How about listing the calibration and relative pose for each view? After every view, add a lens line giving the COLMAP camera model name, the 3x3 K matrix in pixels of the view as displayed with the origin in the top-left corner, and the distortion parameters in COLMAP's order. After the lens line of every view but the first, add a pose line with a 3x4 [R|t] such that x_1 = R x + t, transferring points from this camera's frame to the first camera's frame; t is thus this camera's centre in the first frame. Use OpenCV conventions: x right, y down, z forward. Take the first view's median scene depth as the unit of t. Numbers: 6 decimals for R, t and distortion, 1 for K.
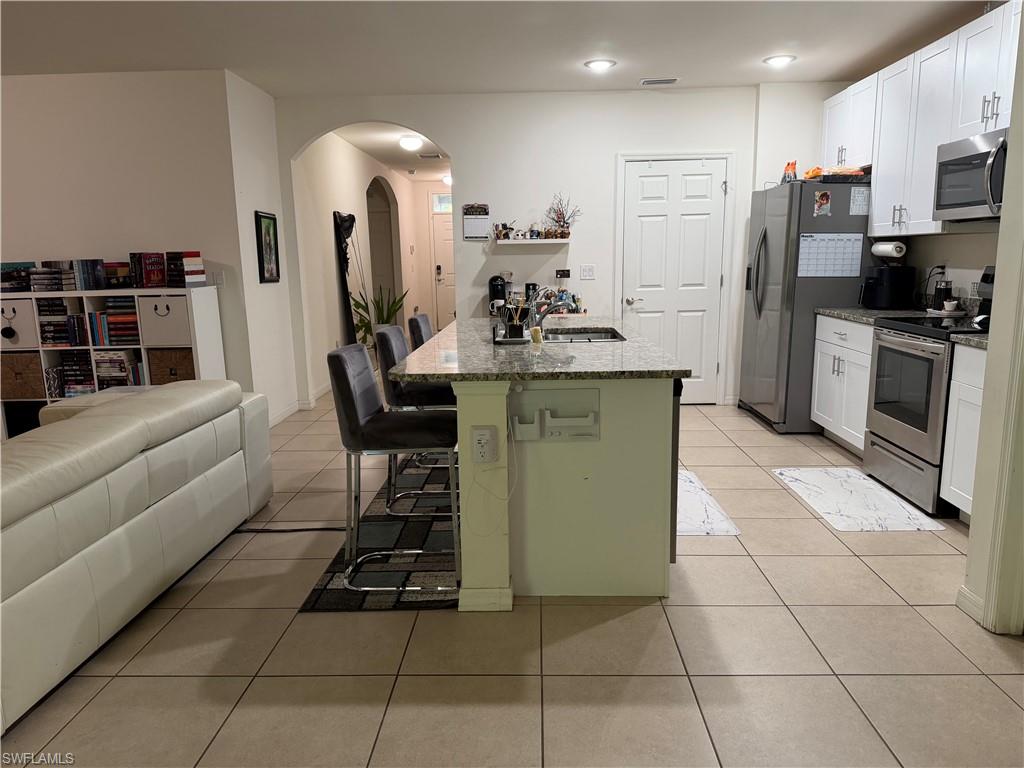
lens RADIAL K [[719.7, 0, 512.0], [0, 719.7, 384.0], [0, 0, 1]] dist [0.034003, -0.054119]
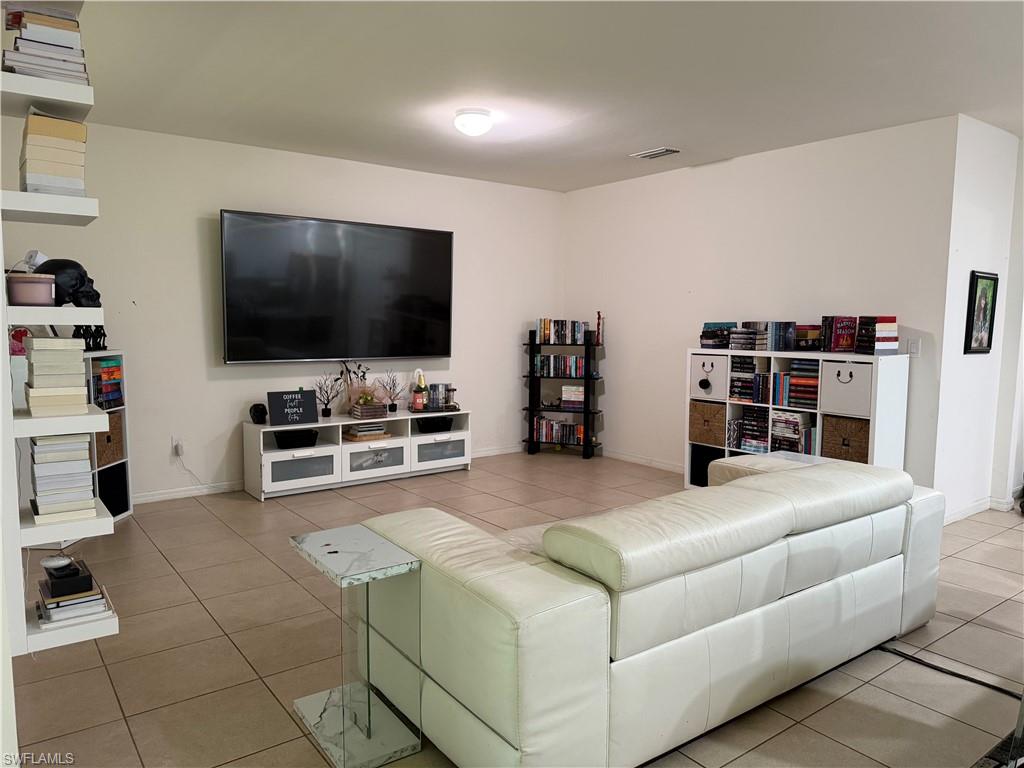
lens RADIAL K [[719.7, 0, 512.0], [0, 719.7, 384.0], [0, 0, 1]] dist [0.034003, -0.054119]
pose [[0.623165, 0.103144, -0.775260, -0.016119], [-0.163170, 0.986598, 0.000103, -0.021364], [0.764880, 0.126435, 0.631643, 0.062698]]
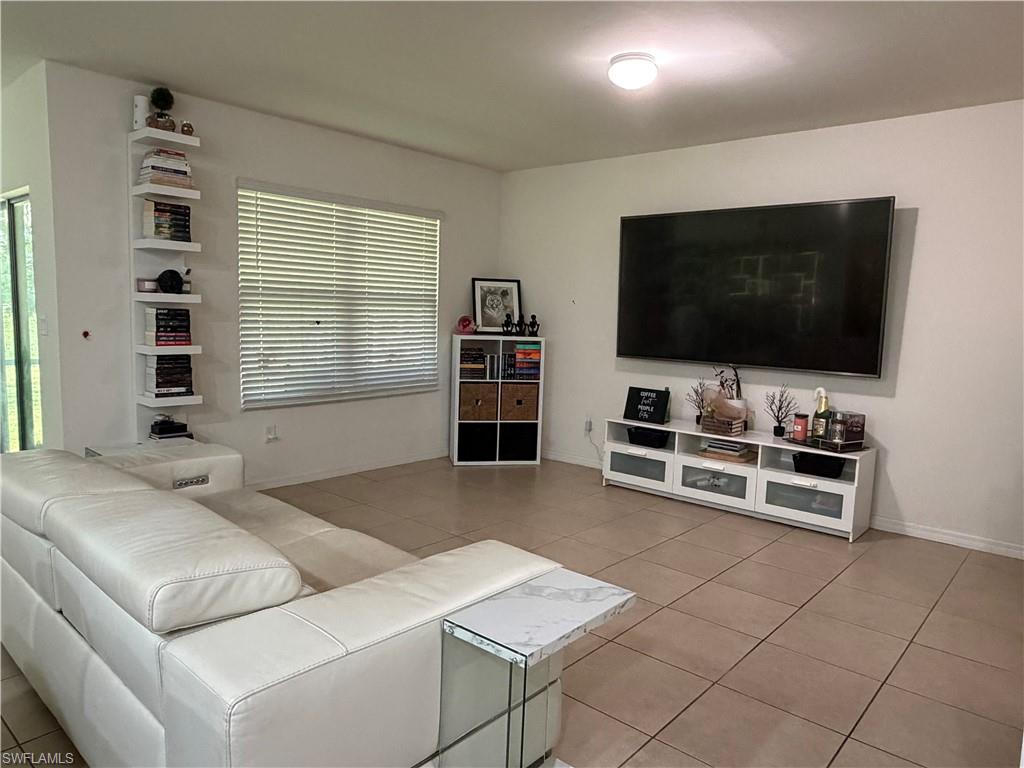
lens RADIAL K [[676.8, 0, 512.0], [0, 676.8, 384.0], [0, 0, 1]] dist [0.001651, 0.000170]
pose [[-0.643797, 0.088426, -0.760070, -0.054856], [-0.151048, 0.959070, 0.239519, -0.063318], [0.750140, 0.269009, -0.604090, 0.304338]]
